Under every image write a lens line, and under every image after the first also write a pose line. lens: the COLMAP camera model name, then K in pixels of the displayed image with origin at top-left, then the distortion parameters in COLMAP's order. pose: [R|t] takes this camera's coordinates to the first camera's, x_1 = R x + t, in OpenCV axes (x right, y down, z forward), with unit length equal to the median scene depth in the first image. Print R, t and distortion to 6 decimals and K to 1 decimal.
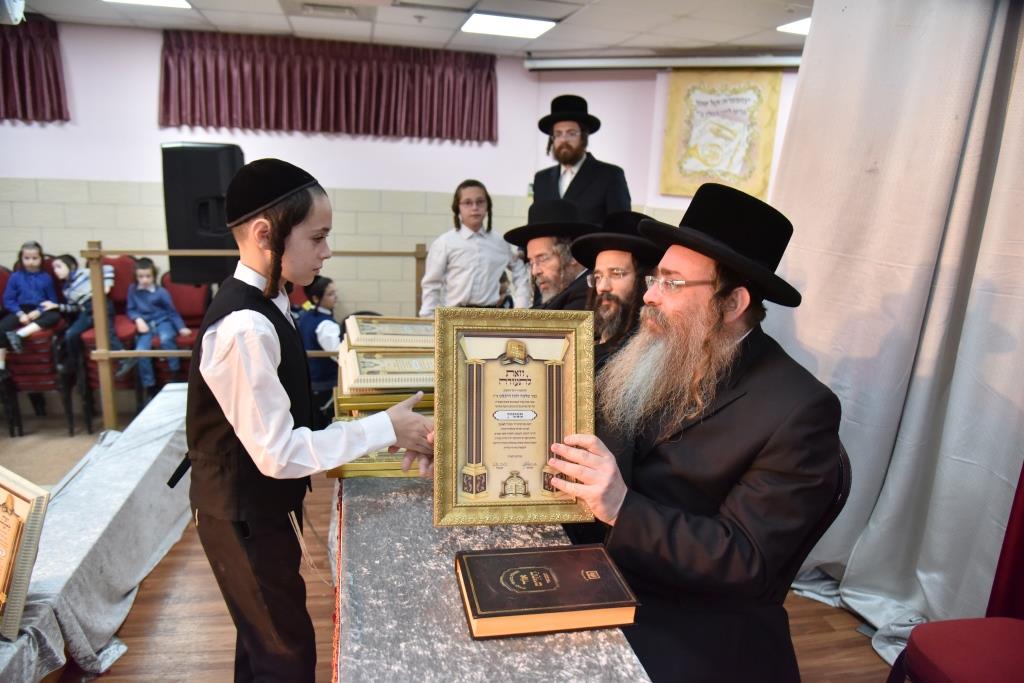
lens RADIAL K [[704.6, 0, 512.3], [0, 704.6, 347.6], [0, 0, 1]] dist [-0.085696, 0.034862]
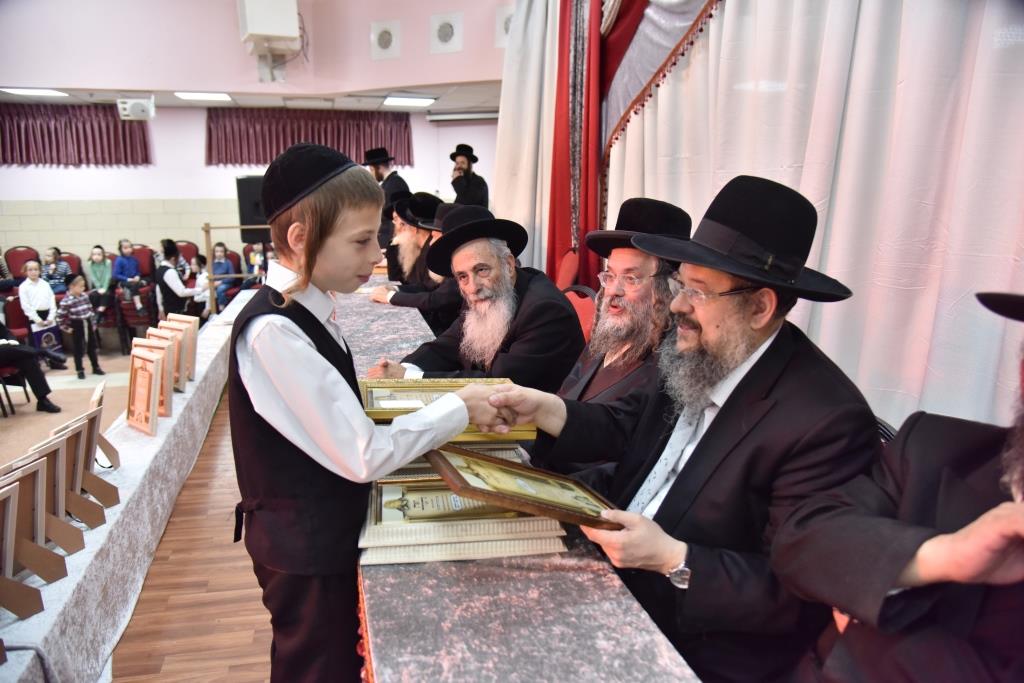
lens RADIAL K [[704.6, 0, 507.7], [0, 704.6, 346.2], [0, 0, 1]] dist [-0.085696, 0.034862]
pose [[0.999084, -0.030322, -0.030195, 0.243877], [0.030264, 0.999539, -0.002393, 0.136908], [0.030253, 0.001477, 0.999541, -0.630882]]
